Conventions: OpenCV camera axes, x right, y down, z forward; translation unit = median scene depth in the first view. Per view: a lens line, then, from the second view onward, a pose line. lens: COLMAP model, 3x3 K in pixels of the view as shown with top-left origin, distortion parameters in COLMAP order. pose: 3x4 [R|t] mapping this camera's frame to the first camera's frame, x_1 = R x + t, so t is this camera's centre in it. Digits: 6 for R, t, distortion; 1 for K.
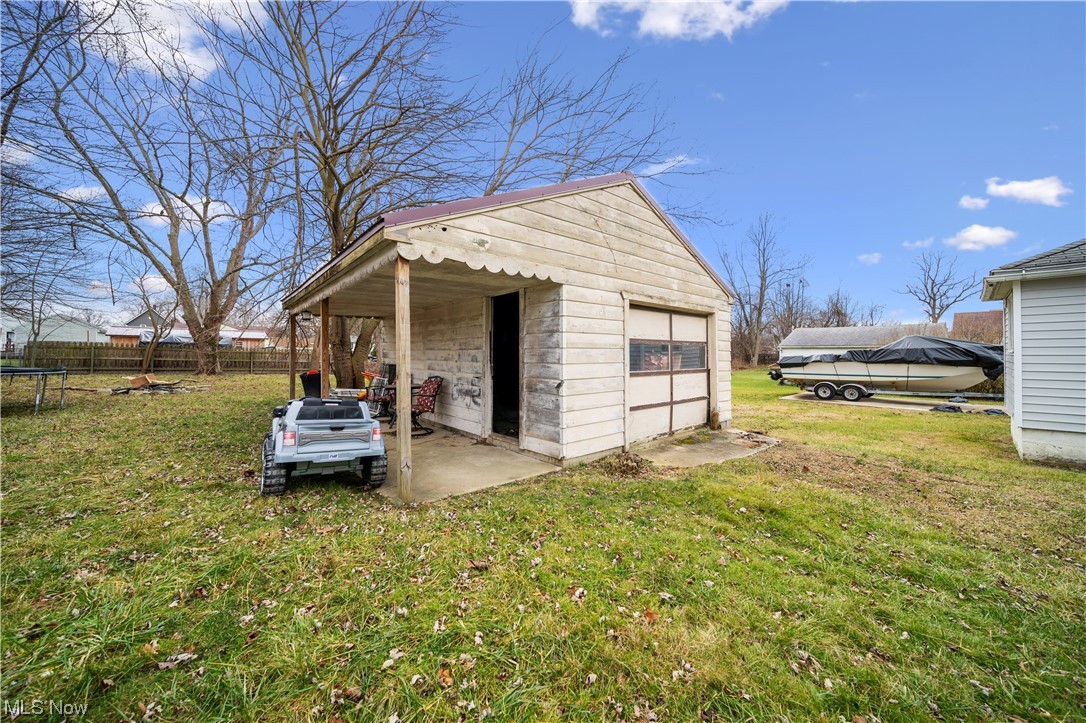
lens RADIAL K [[377.0, 0, 541.7], [0, 377.0, 353.3], [0, 0, 1]] dist [-0.001426, -0.000065]
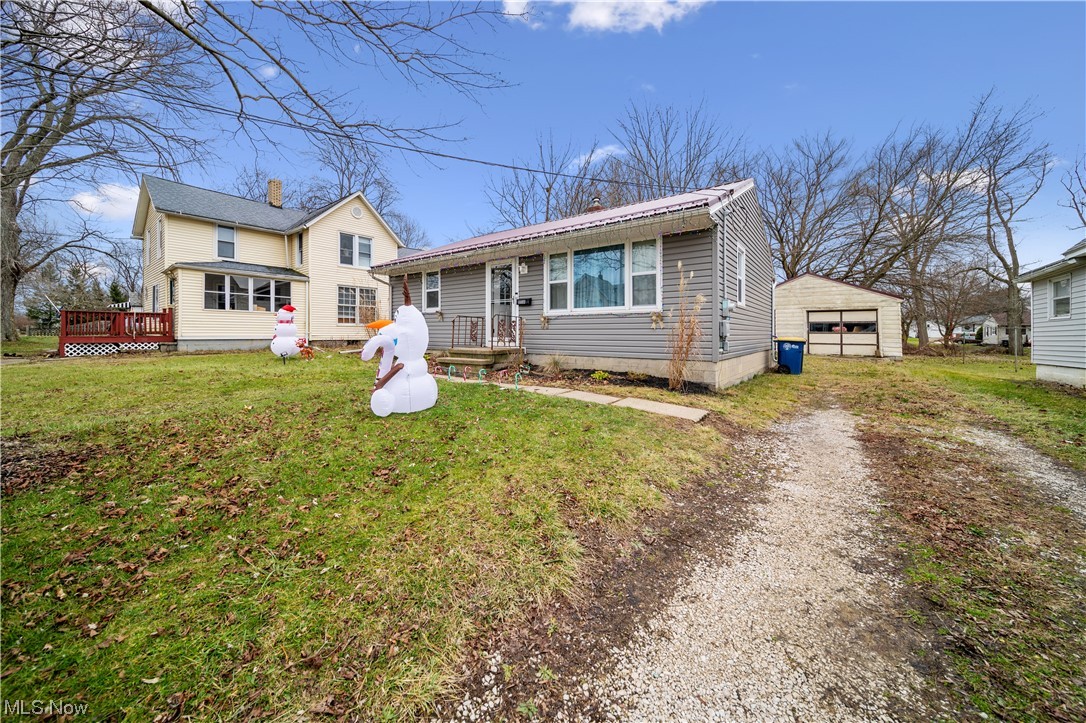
lens RADIAL K [[377.0, 0, 548.3], [0, 377.0, 329.4], [0, 0, 1]] dist [-0.001426, -0.000065]
pose [[0.198567, -0.001073, -0.980087, 2.320142], [0.000985, 0.999999, -0.000895, 0.022026], [0.980087, -0.000788, 0.198568, -1.454920]]
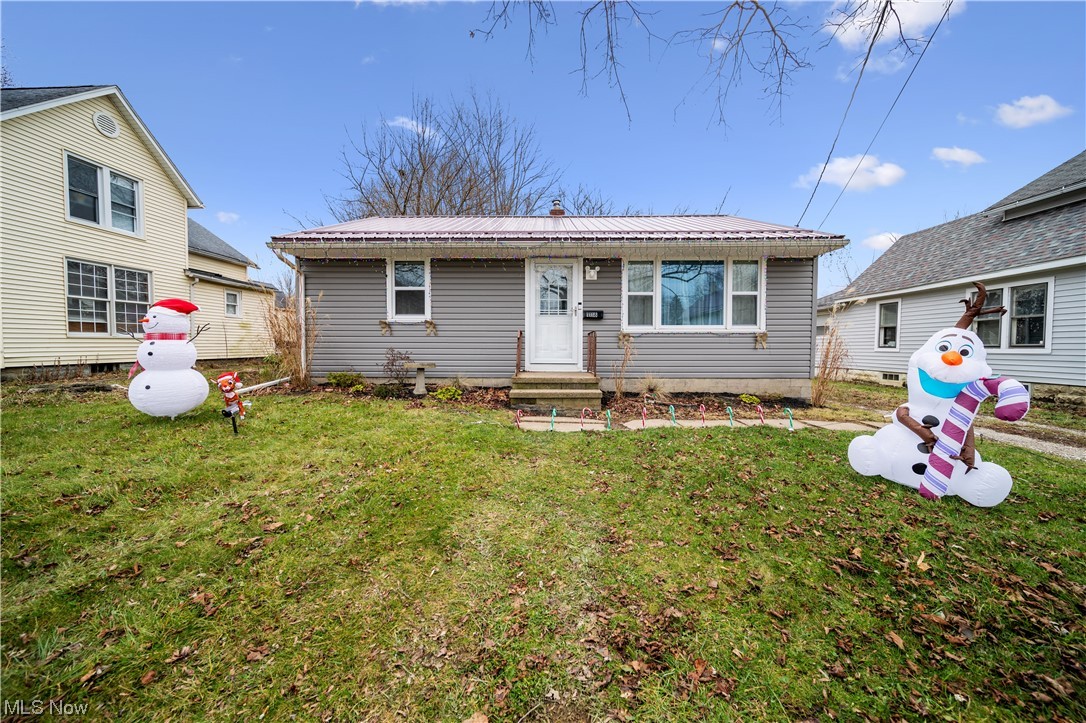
lens RADIAL K [[377.0, 0, 543.8], [0, 377.0, 358.5], [0, 0, 1]] dist [-0.001426, -0.000065]
pose [[0.725643, 0.025072, -0.687614, 1.699590], [-0.006692, 0.999546, 0.029383, 0.018993], [0.688038, -0.016720, 0.725482, -2.098262]]
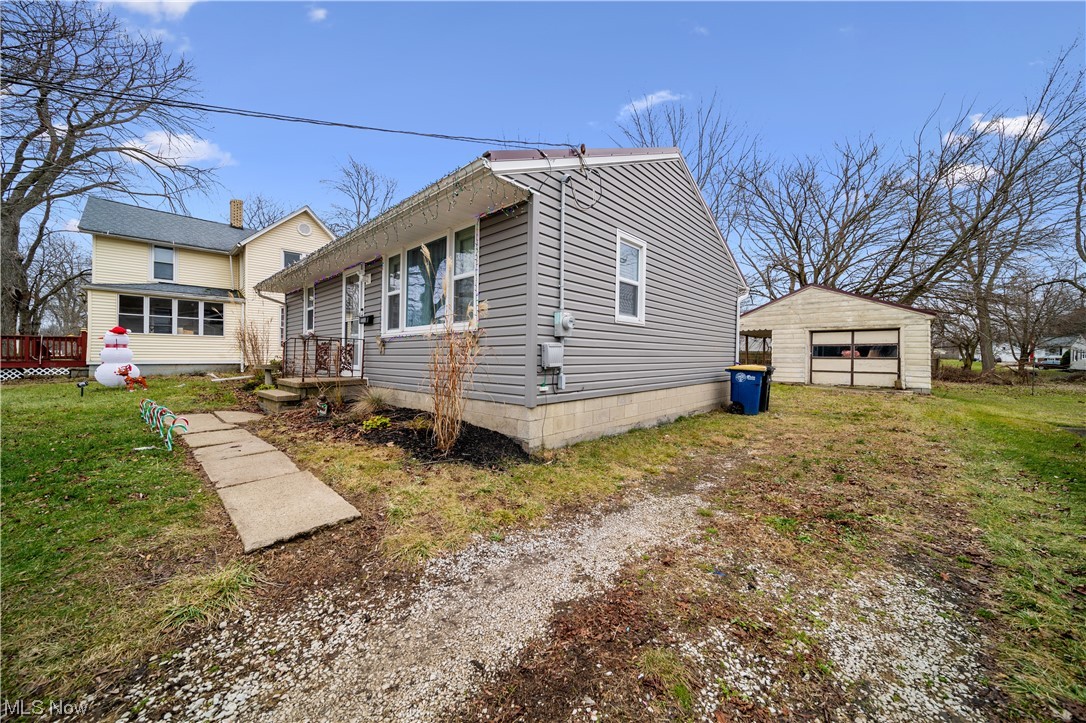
lens RADIAL K [[377.0, 0, 536.5], [0, 377.0, 359.7], [0, 0, 1]] dist [-0.001426, -0.000065]
pose [[0.096949, 0.018054, -0.995126, 2.106518], [0.000883, 0.999834, 0.018226, 0.015767], [0.995289, -0.002645, 0.096917, -0.948395]]
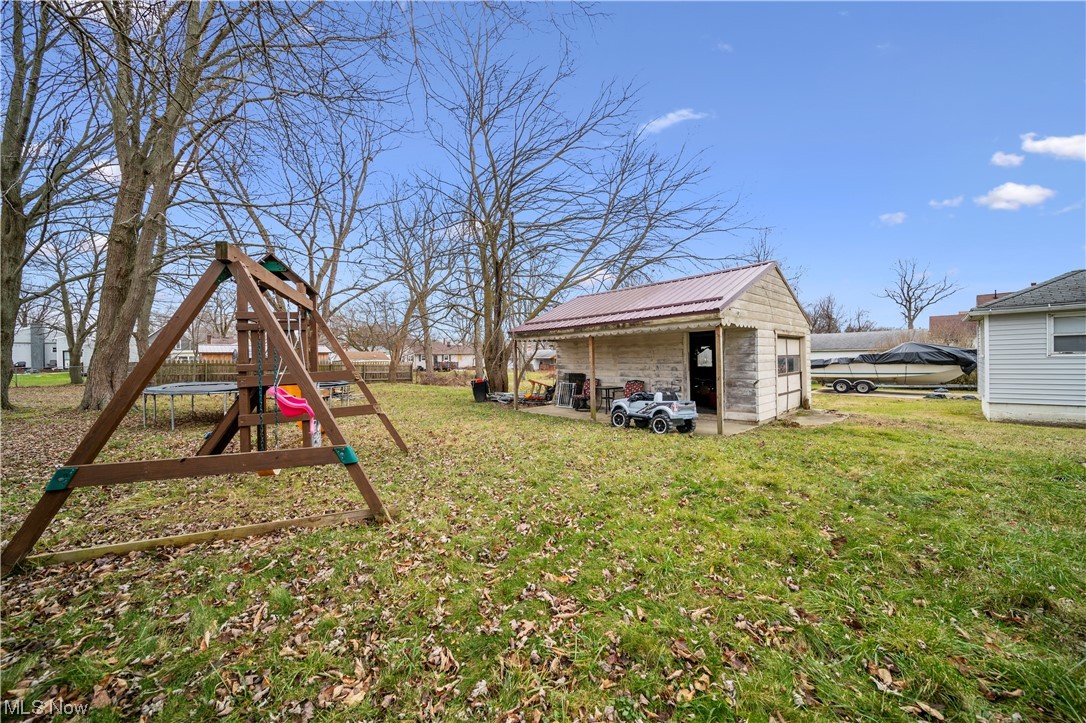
lens RADIAL K [[377.0, 0, 541.8], [0, 377.0, 364.9], [0, 0, 1]] dist [-0.001426, -0.000065]
pose [[0.999039, -0.022281, 0.037742, -0.709680], [0.021633, 0.999613, 0.017492, -0.038357], [-0.038117, -0.016659, 0.999134, -0.546829]]
